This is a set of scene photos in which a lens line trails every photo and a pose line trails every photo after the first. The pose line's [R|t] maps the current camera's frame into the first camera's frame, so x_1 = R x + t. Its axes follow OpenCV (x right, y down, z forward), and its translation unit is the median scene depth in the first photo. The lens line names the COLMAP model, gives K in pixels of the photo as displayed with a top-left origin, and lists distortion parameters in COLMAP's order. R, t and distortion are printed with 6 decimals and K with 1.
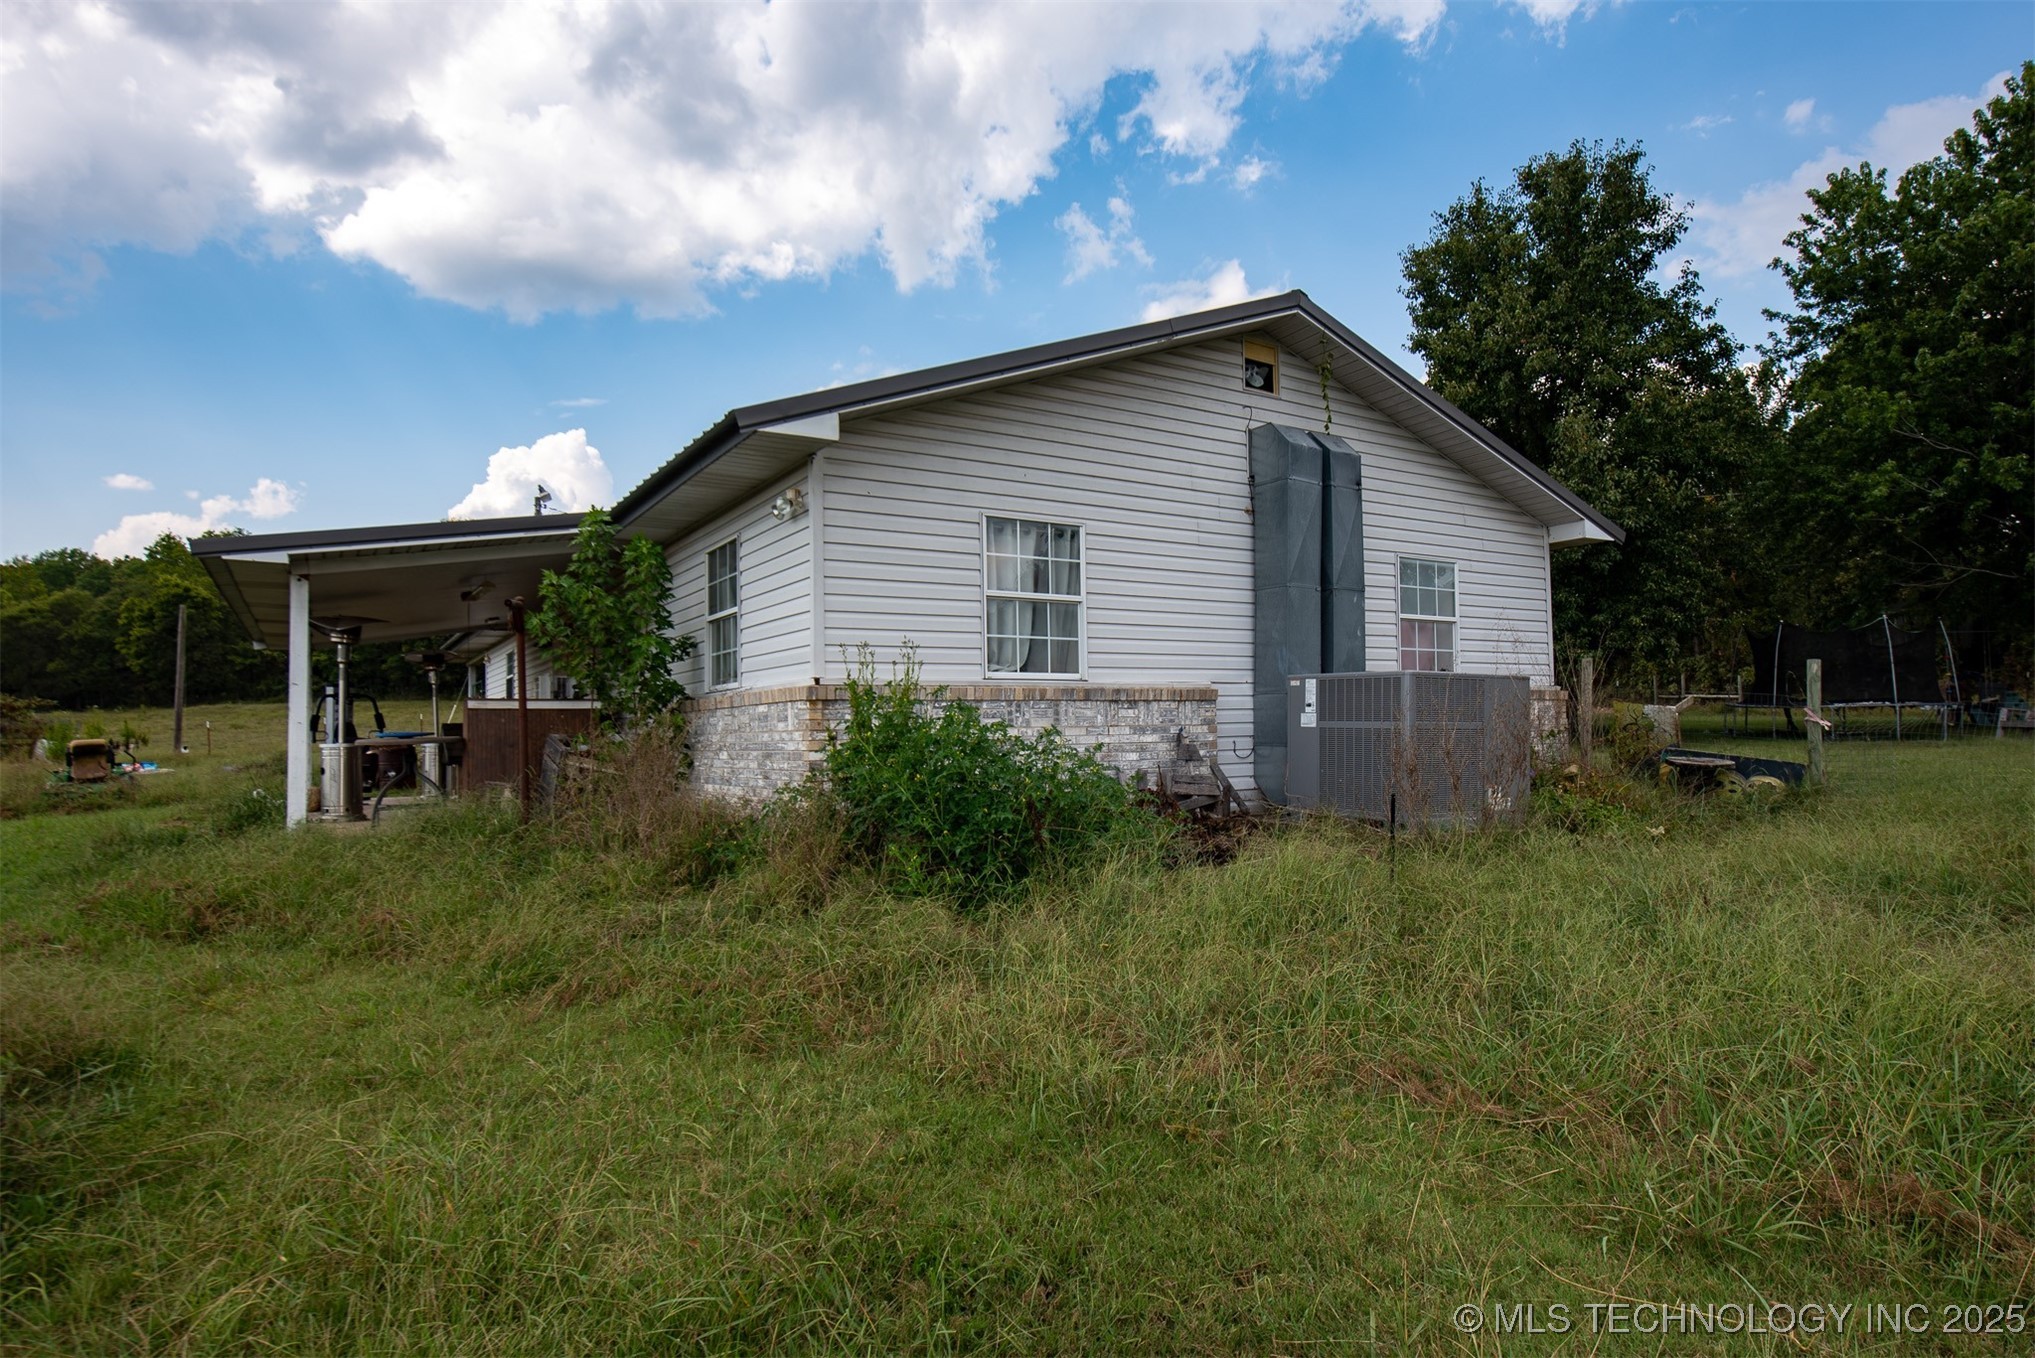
lens RADIAL K [[1116.1, 0, 1025.2], [0, 1116.1, 697.0], [0, 0, 1]] dist [-0.001071, -0.003276]
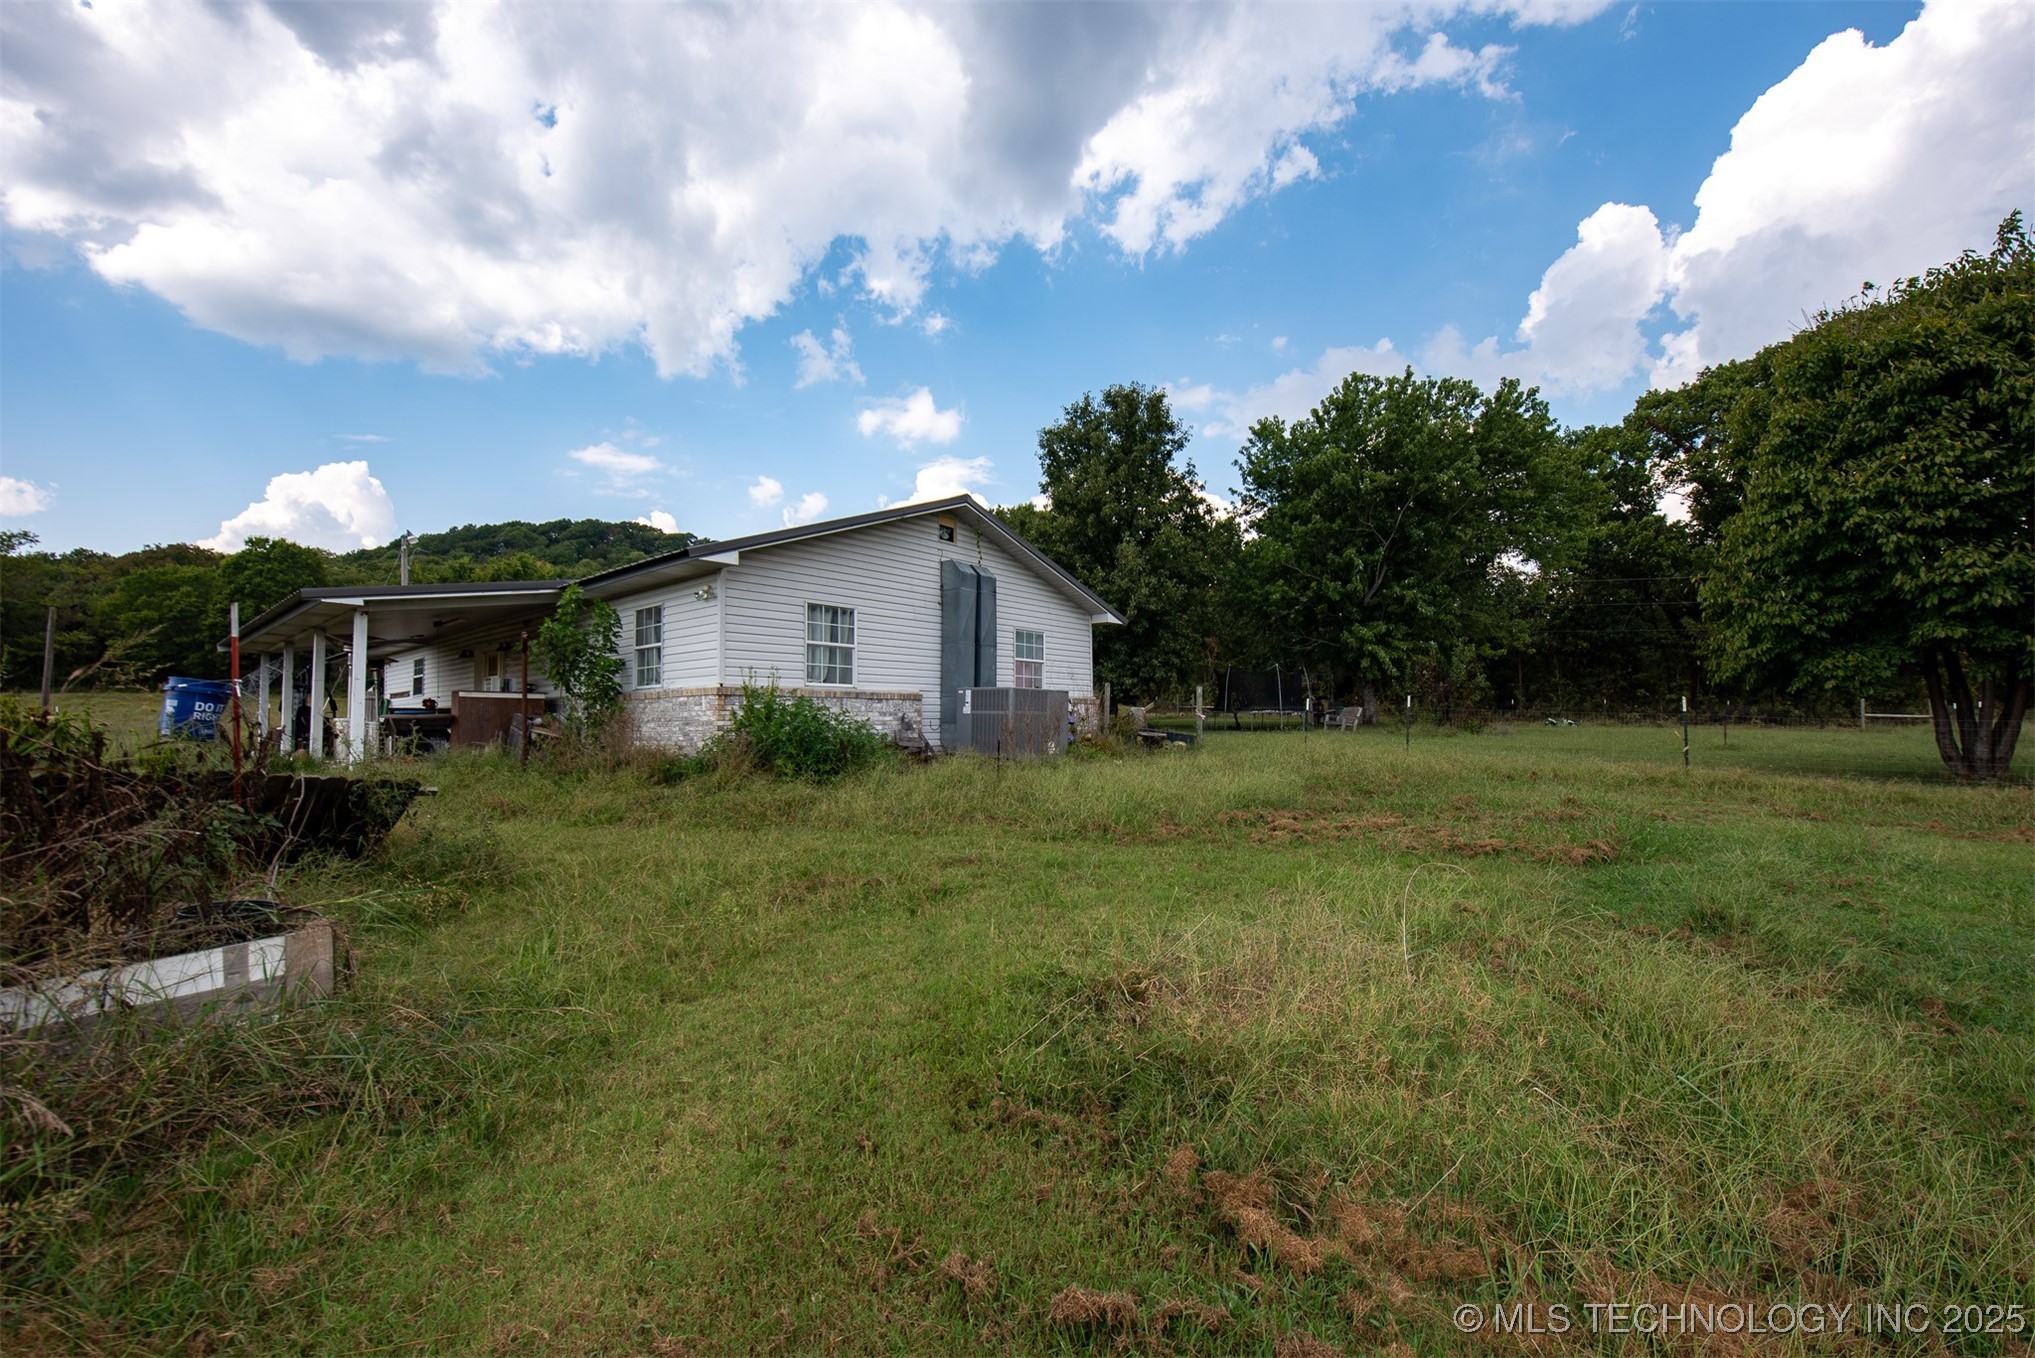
lens RADIAL K [[812.8, 0, 1035.2], [0, 812.8, 697.7], [0, 0, 1]] dist [-0.009645, -0.000413]
pose [[0.949208, 0.019449, 0.314048, -0.088635], [-0.016839, 0.999797, -0.011023, 0.011596], [-0.314199, 0.005175, 0.949343, -0.420021]]
